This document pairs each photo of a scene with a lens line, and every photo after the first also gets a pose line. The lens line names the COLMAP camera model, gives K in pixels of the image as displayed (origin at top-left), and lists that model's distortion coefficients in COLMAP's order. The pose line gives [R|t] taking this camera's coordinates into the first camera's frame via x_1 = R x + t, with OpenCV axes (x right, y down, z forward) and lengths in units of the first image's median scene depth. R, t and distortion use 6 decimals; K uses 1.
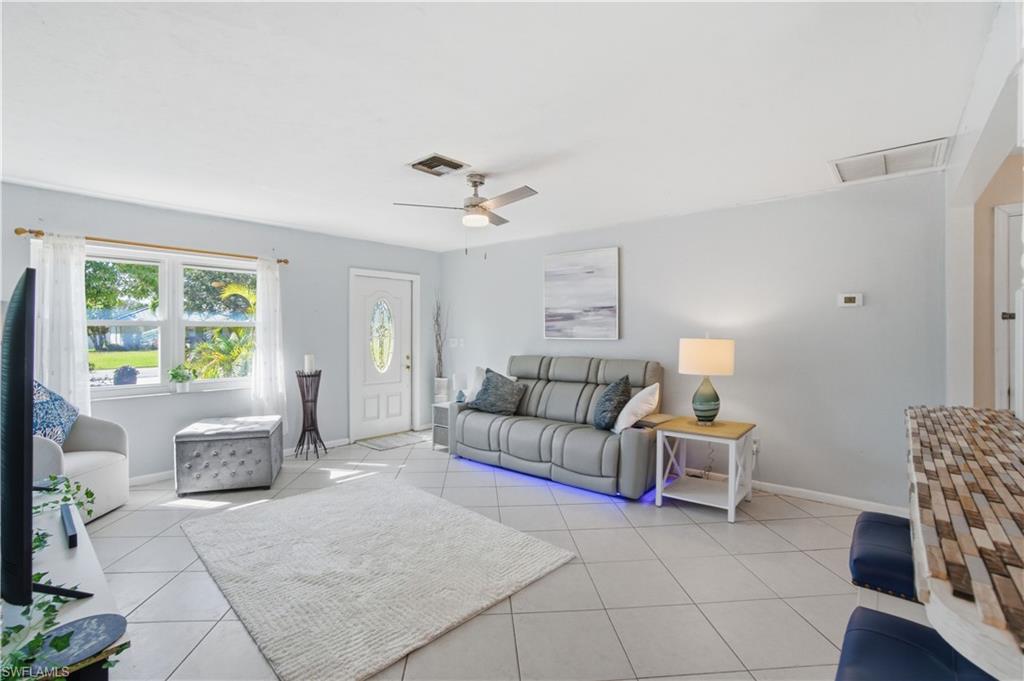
lens RADIAL K [[457.4, 0, 504.8], [0, 457.4, 341.6], [0, 0, 1]] dist [-0.078387, 0.037126]
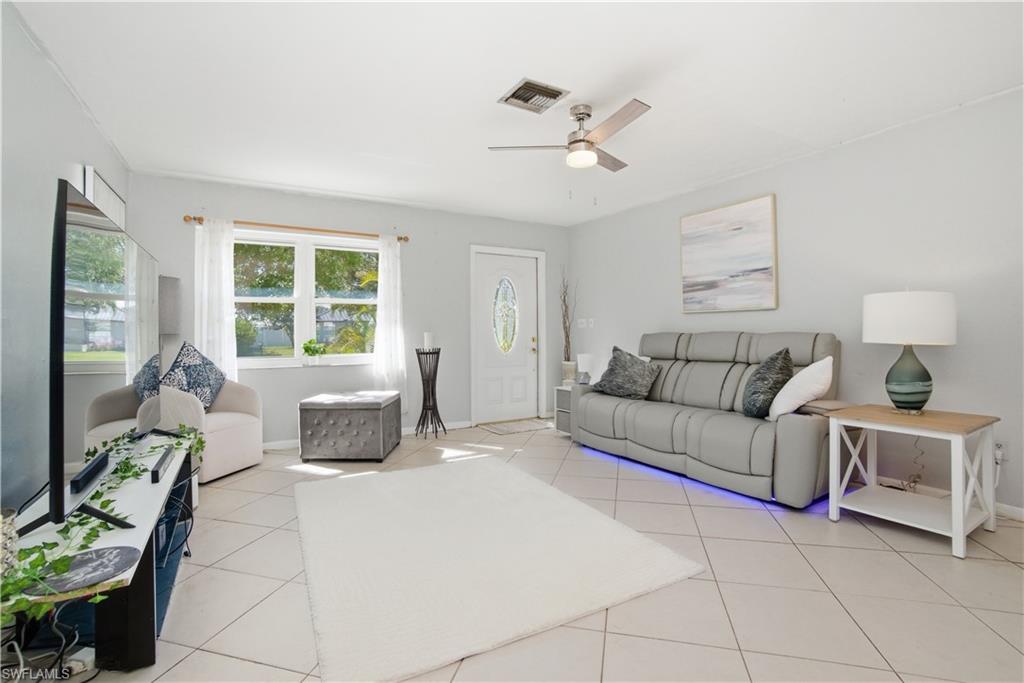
lens RADIAL K [[458.8, 0, 508.8], [0, 458.8, 338.0], [0, 0, 1]] dist [-0.083083, 0.038458]
pose [[0.949618, -0.006780, -0.313336, 0.056285], [0.003456, 0.999932, -0.011163, 0.063771], [0.313391, 0.009518, 0.949577, 0.122871]]
